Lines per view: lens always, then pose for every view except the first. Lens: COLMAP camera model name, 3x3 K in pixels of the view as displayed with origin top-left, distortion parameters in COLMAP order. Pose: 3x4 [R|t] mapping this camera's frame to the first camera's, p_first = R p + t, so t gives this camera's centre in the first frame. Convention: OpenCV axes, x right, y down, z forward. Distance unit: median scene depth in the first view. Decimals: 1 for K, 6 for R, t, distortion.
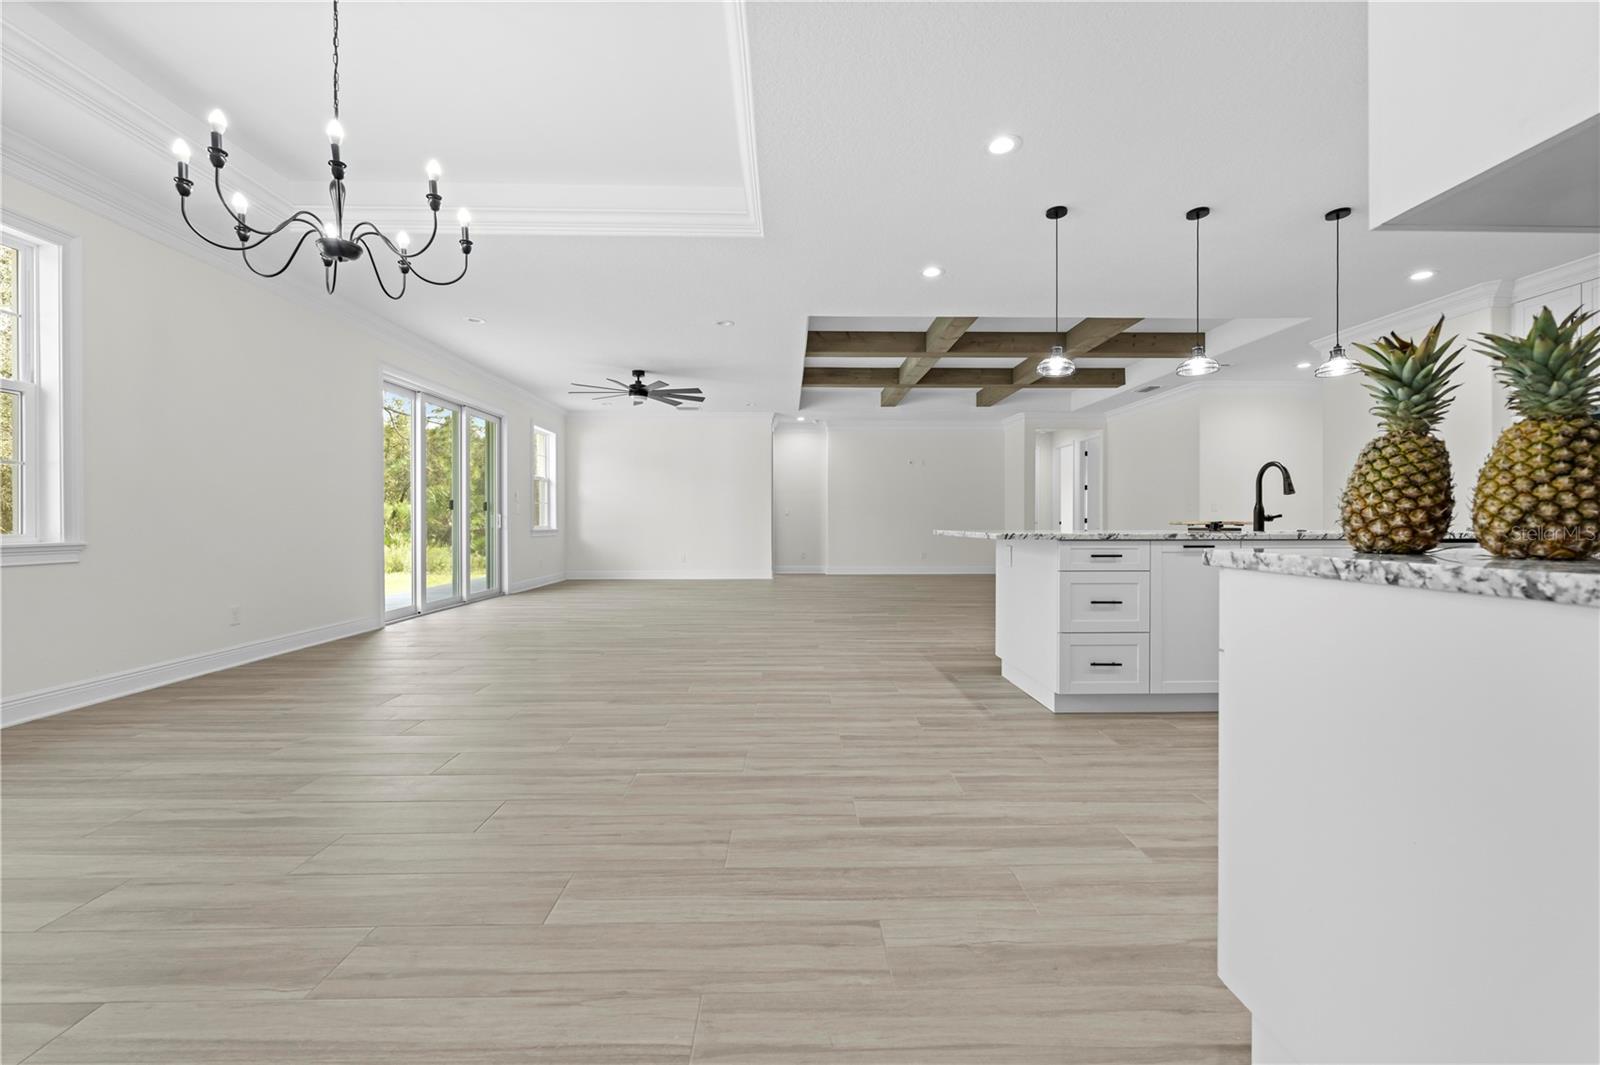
lens RADIAL K [[648.6, 0, 802.1], [0, 648.6, 524.2], [0, 0, 1]] dist [-0.000300, -0.000478]
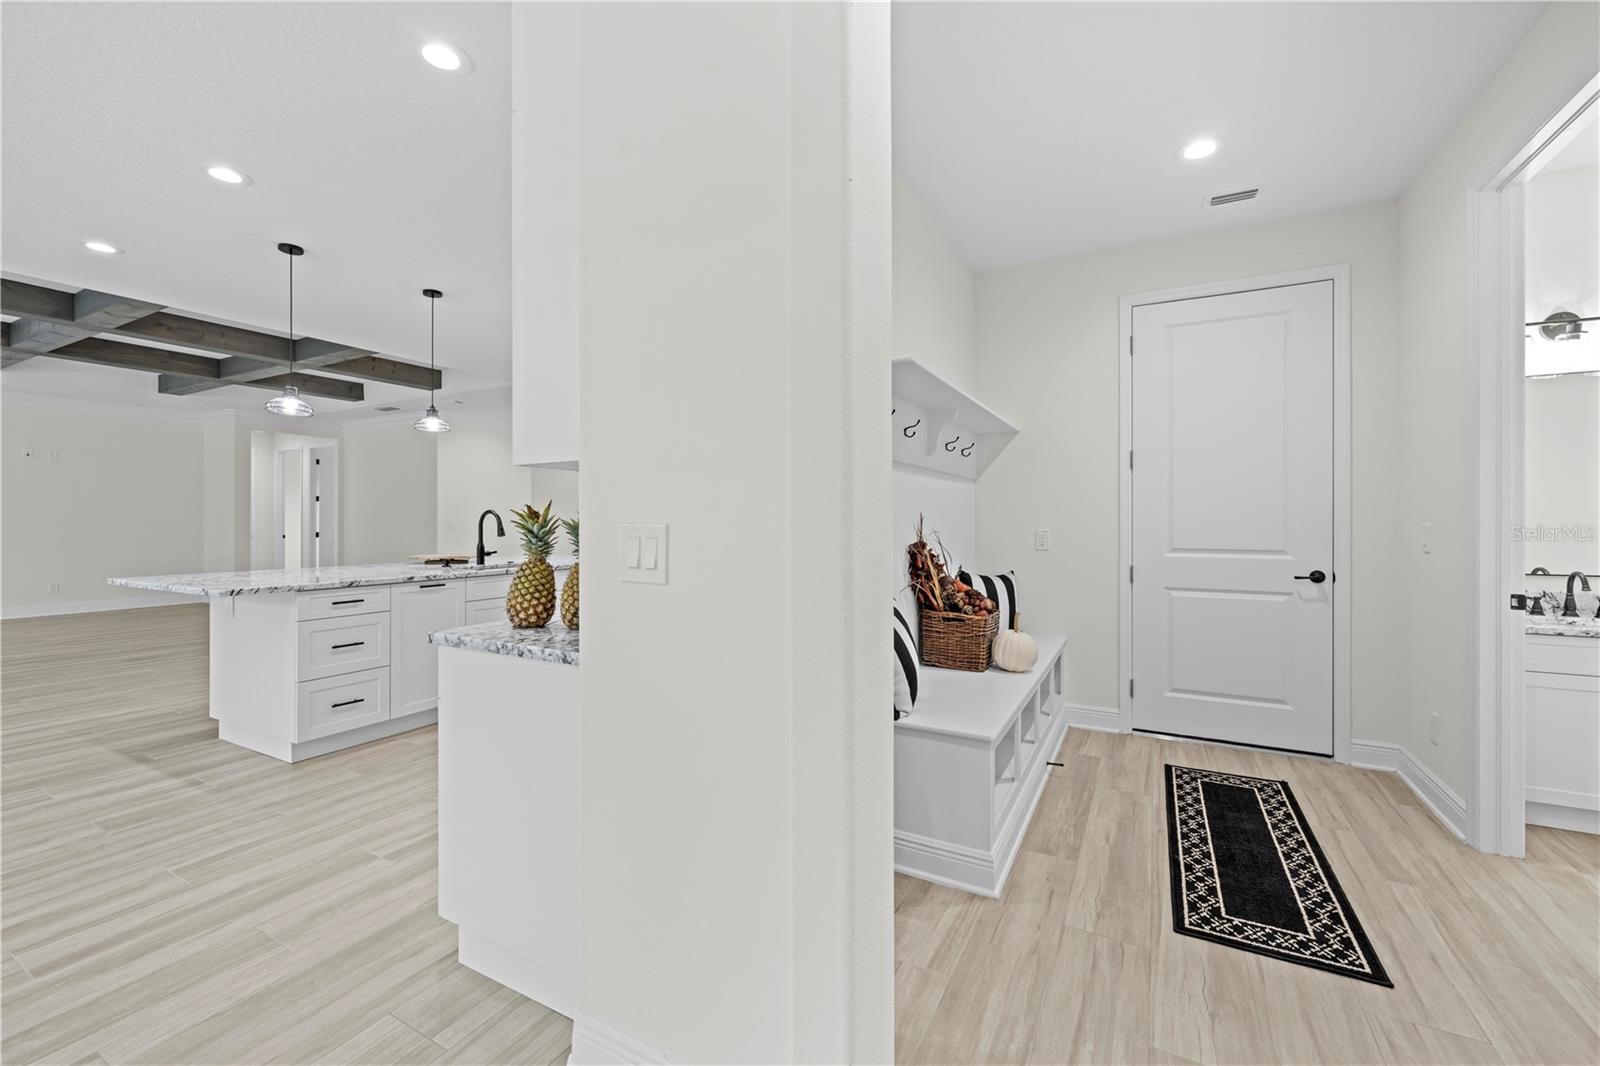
lens RADIAL K [[652.4, 0, 796.5], [0, 652.4, 522.2], [0, 0, 1]] dist [-0.001636, 0.000275]
pose [[0.497455, -0.000116, 0.867490, -0.098008], [0.001835, 0.999998, -0.000919, -0.080822], [-0.867488, 0.002050, 0.497454, -0.181363]]
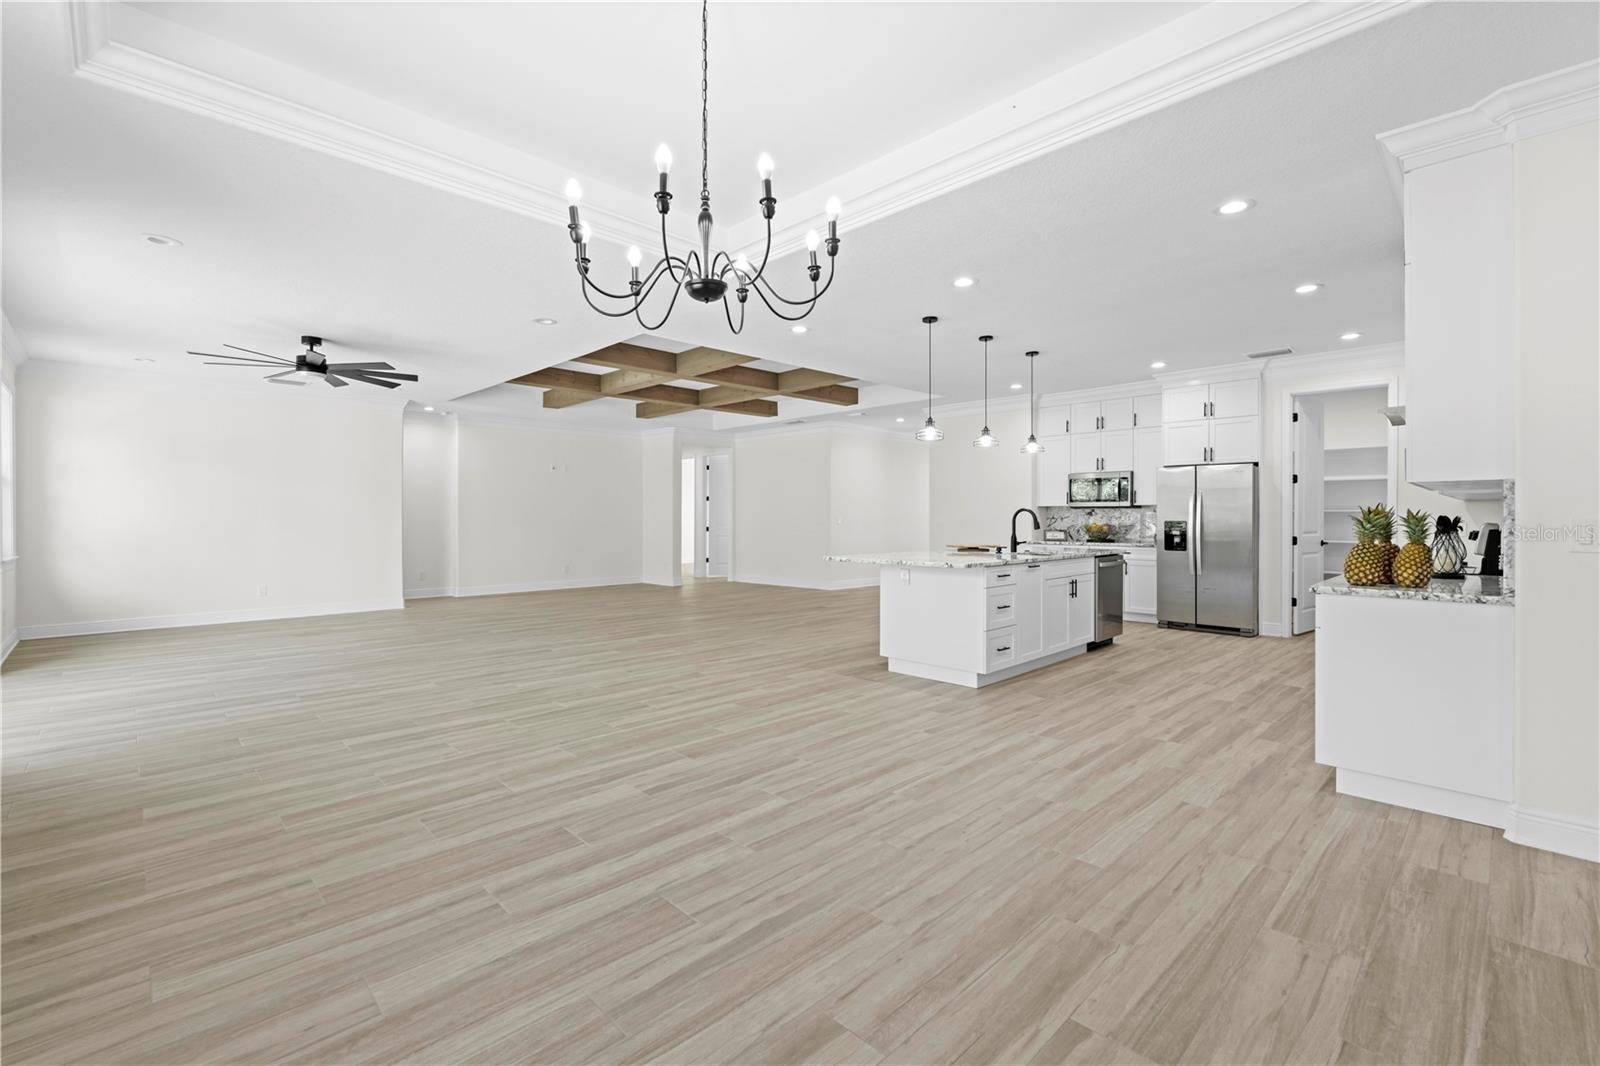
lens RADIAL K [[696.2, 0, 797.5], [0, 696.2, 520.3], [0, 0, 1]] dist [-0.002115, 0.000693]
pose [[0.729015, -0.003150, 0.684491, -0.965111], [0.002718, 0.999995, 0.001707, -0.081917], [-0.684493, 0.000617, 0.729019, 0.164135]]
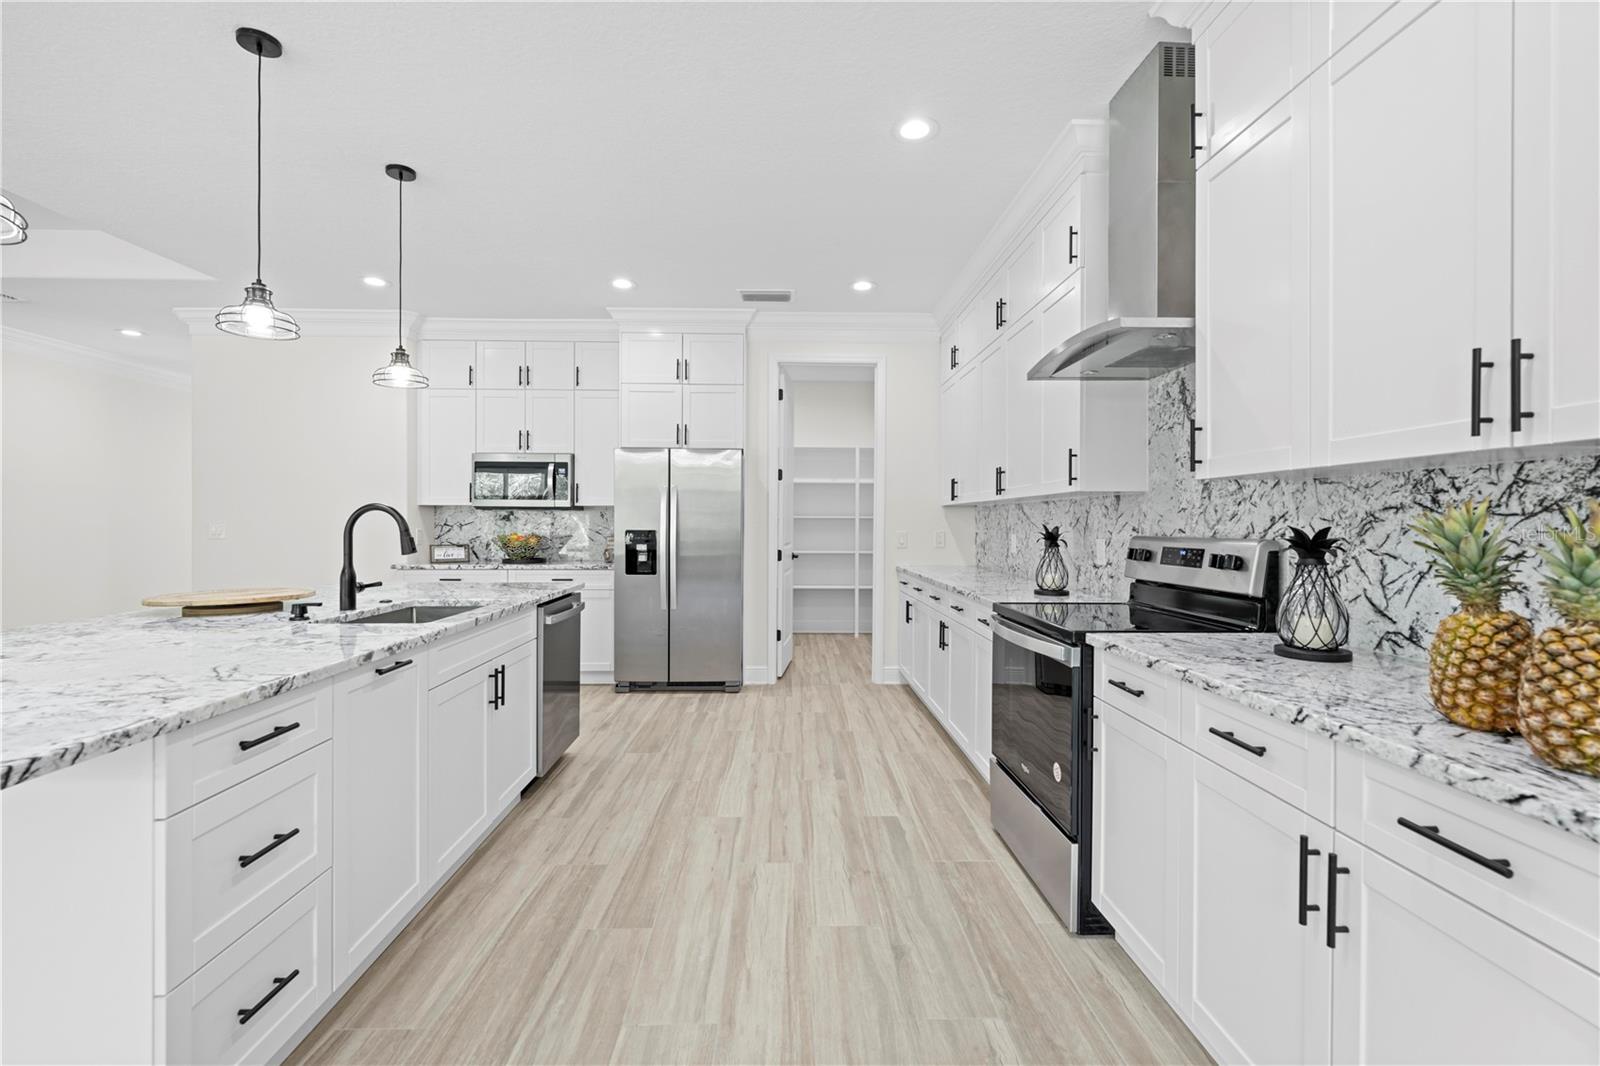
lens RADIAL K [[696.2, 0, 799.4], [0, 696.2, 525.4], [0, 0, 1]] dist [-0.002115, 0.000693]
pose [[-0.007991, -0.002970, 0.999964, 0.019056], [0.000135, 0.999996, 0.002971, -0.087594], [-0.999968, 0.000159, -0.007991, 0.663980]]
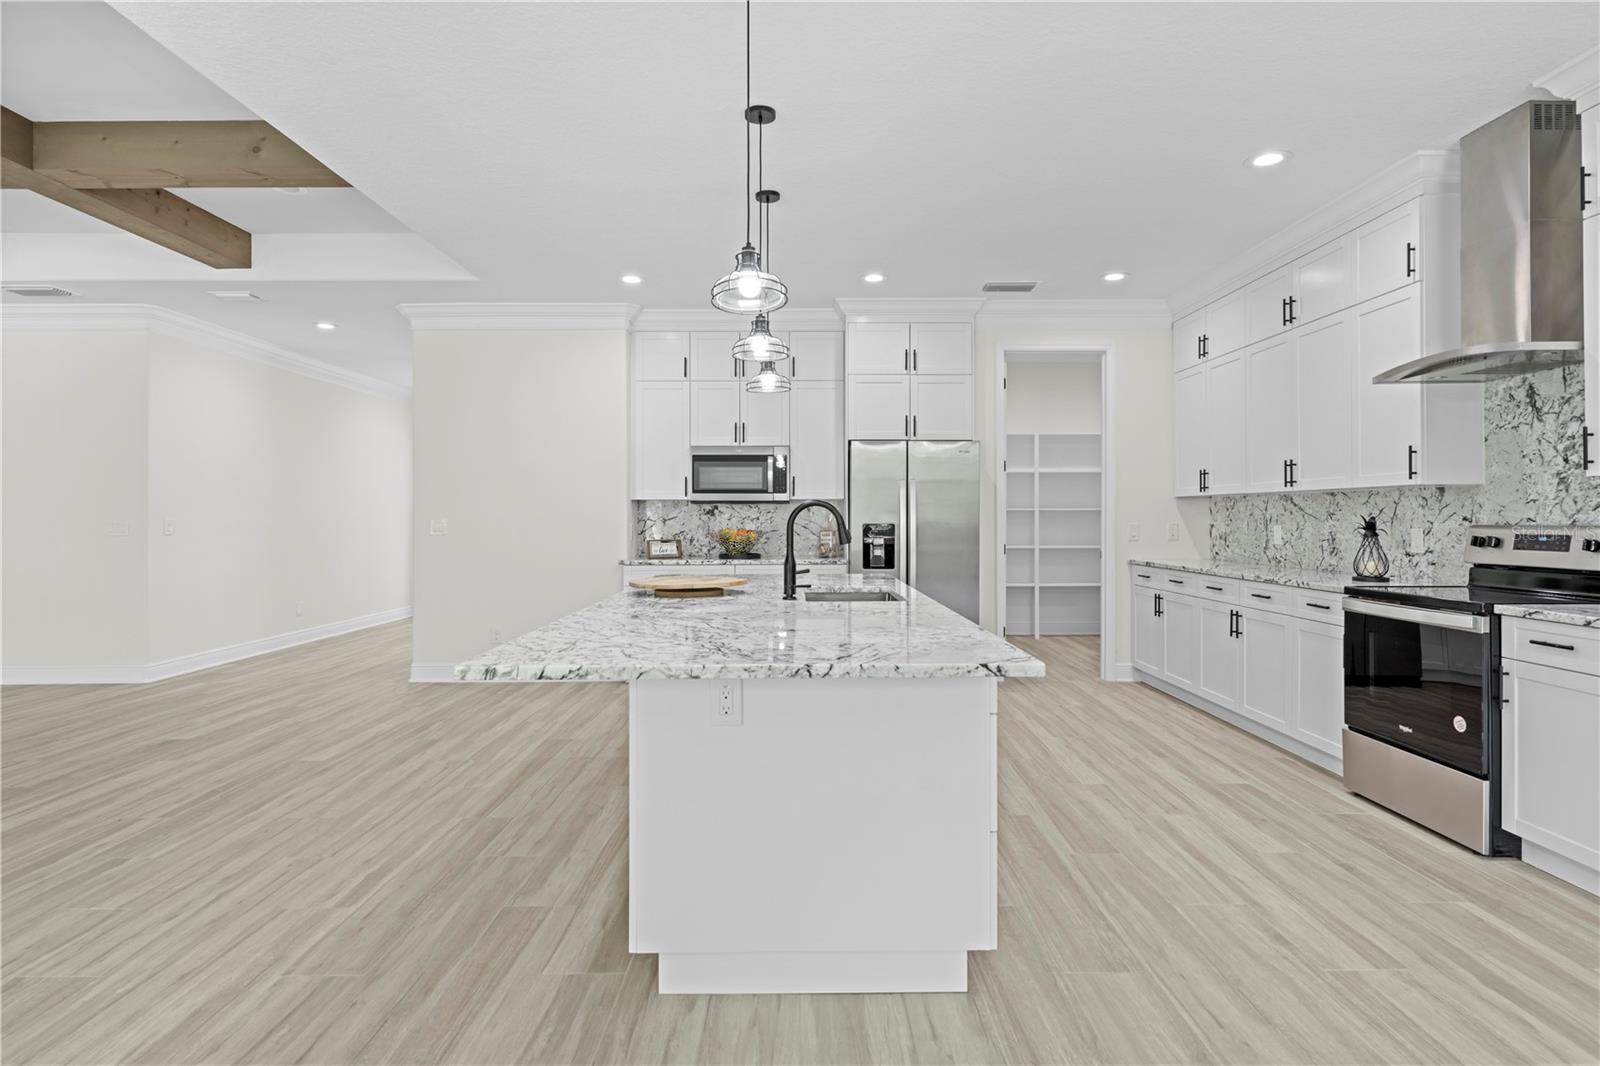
lens RADIAL K [[845.1, 0, 798.2], [0, 845.1, 512.8], [0, 0, 1]] dist [-0.004549, 0.000847]
pose [[0.016894, 0.005380, 0.999843, -0.290676], [0.005901, 0.999968, -0.005480, -0.087370], [-0.999840, 0.005993, 0.016862, 1.152457]]
